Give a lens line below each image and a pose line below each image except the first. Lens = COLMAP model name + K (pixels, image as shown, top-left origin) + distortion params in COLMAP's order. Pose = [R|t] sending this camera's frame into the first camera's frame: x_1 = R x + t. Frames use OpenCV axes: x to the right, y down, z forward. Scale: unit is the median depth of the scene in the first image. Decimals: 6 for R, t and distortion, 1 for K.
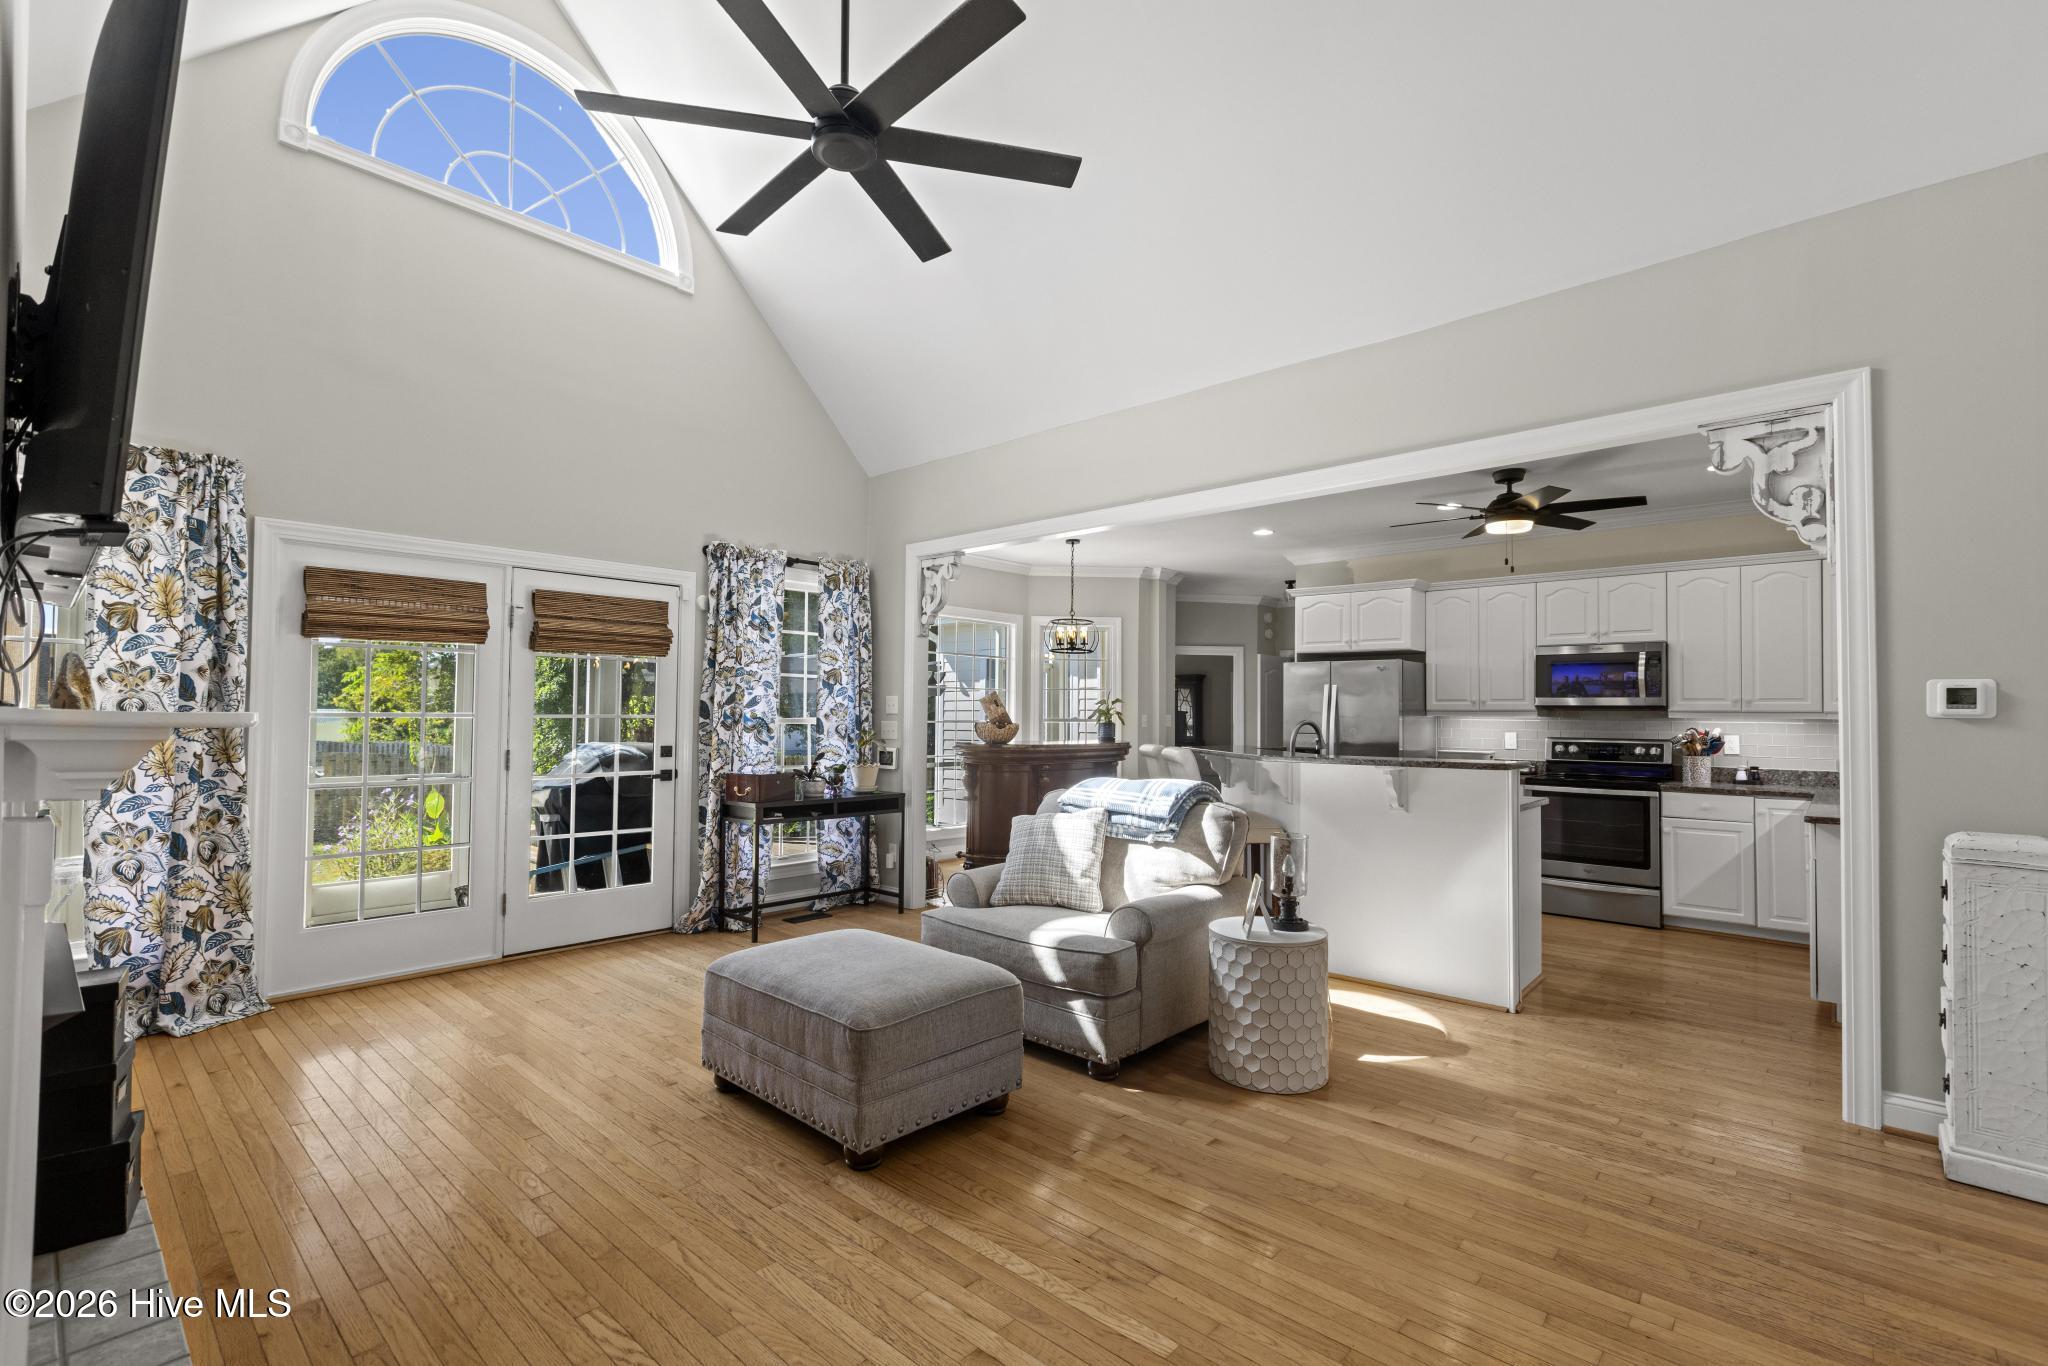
lens RADIAL K [[940.7, 0, 1002.2], [0, 940.7, 686.2], [0, 0, 1]] dist [0.003616, -0.000185]
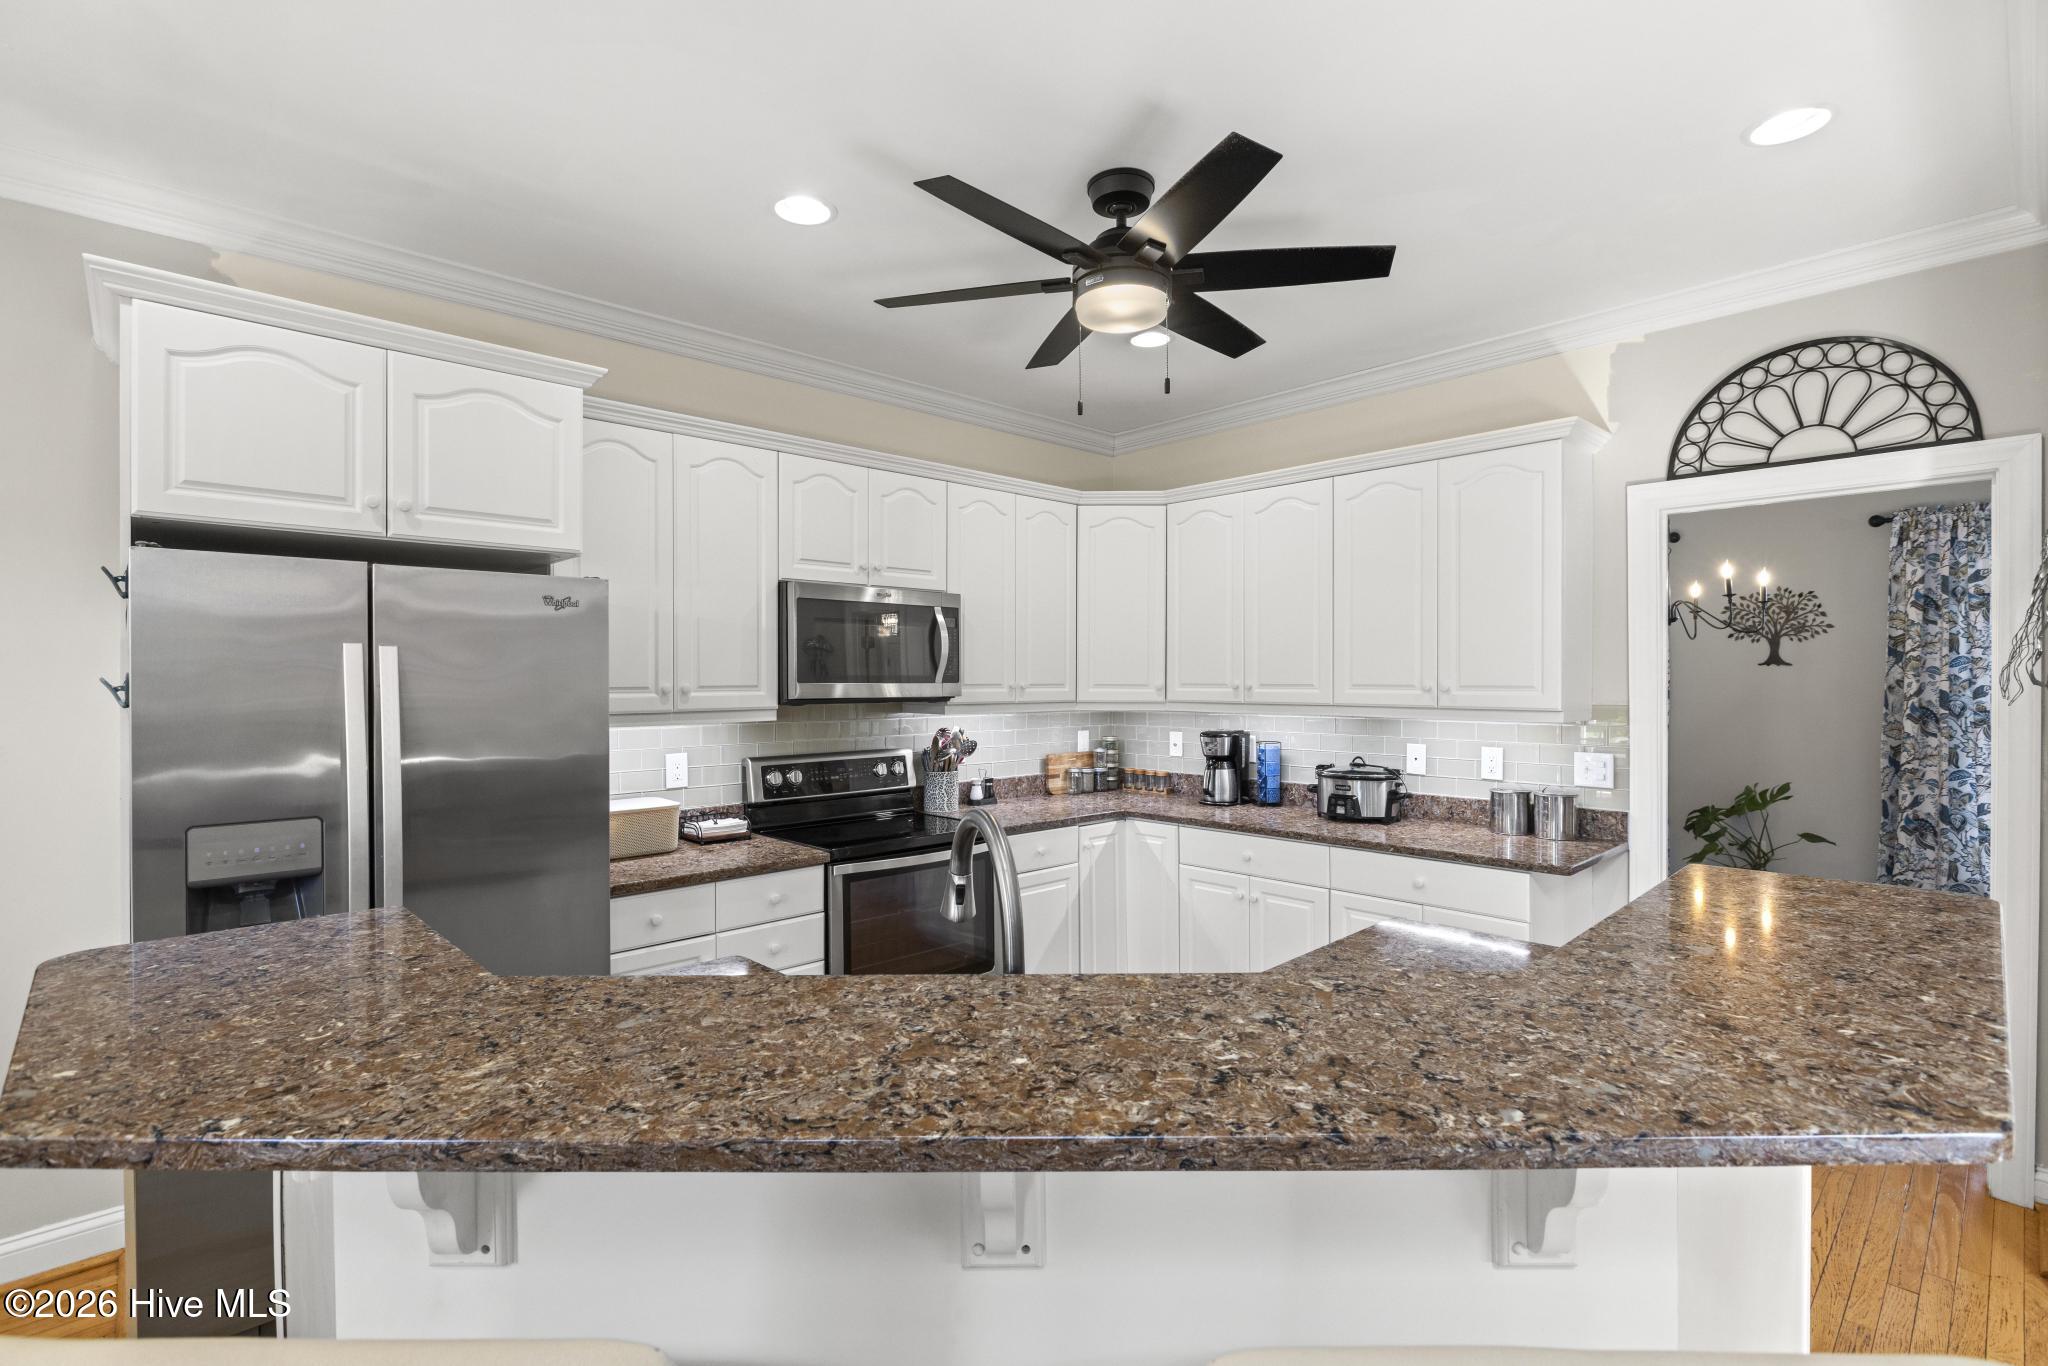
lens RADIAL K [[947.7, 0, 1016.7], [0, 947.7, 690.4], [0, 0, 1]] dist [0.005450, -0.000089]
pose [[0.069608, -0.022584, 0.997319, 0.079445], [-0.028127, 0.999302, 0.024592, 0.000239], [-0.997178, -0.029763, 0.068924, 0.901228]]
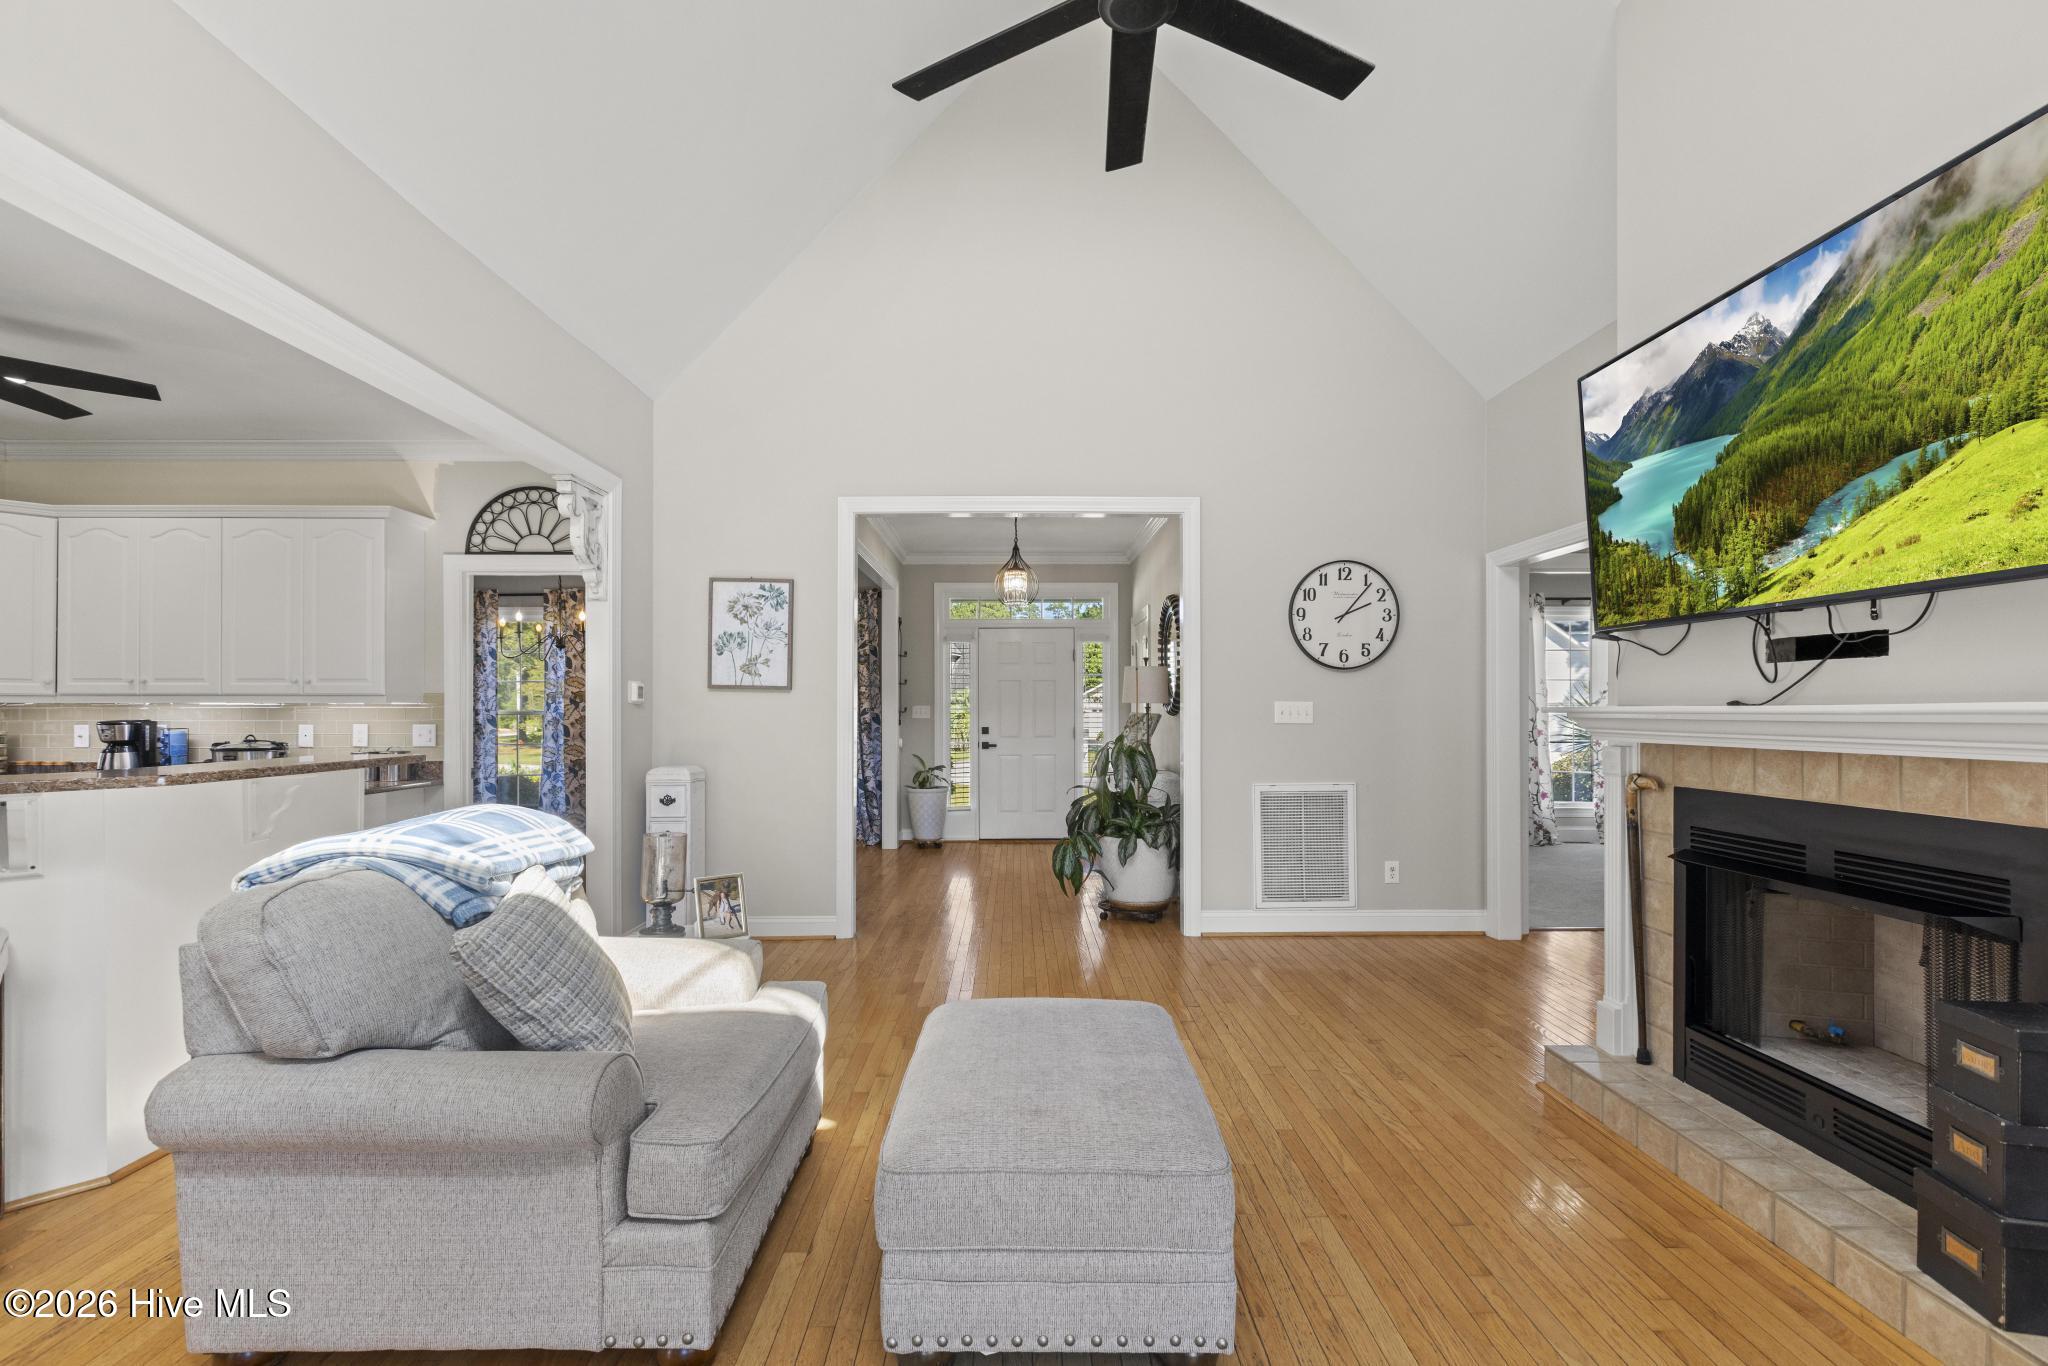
lens RADIAL K [[940.7, 0, 1040.5], [0, 940.7, 712.6], [0, 0, 1]] dist [0.003616, -0.000185]
pose [[-0.690179, -0.008053, 0.723594, -0.339899], [-0.025280, 0.999596, -0.012988, 0.027191], [-0.723197, -0.027257, -0.690103, 0.788436]]
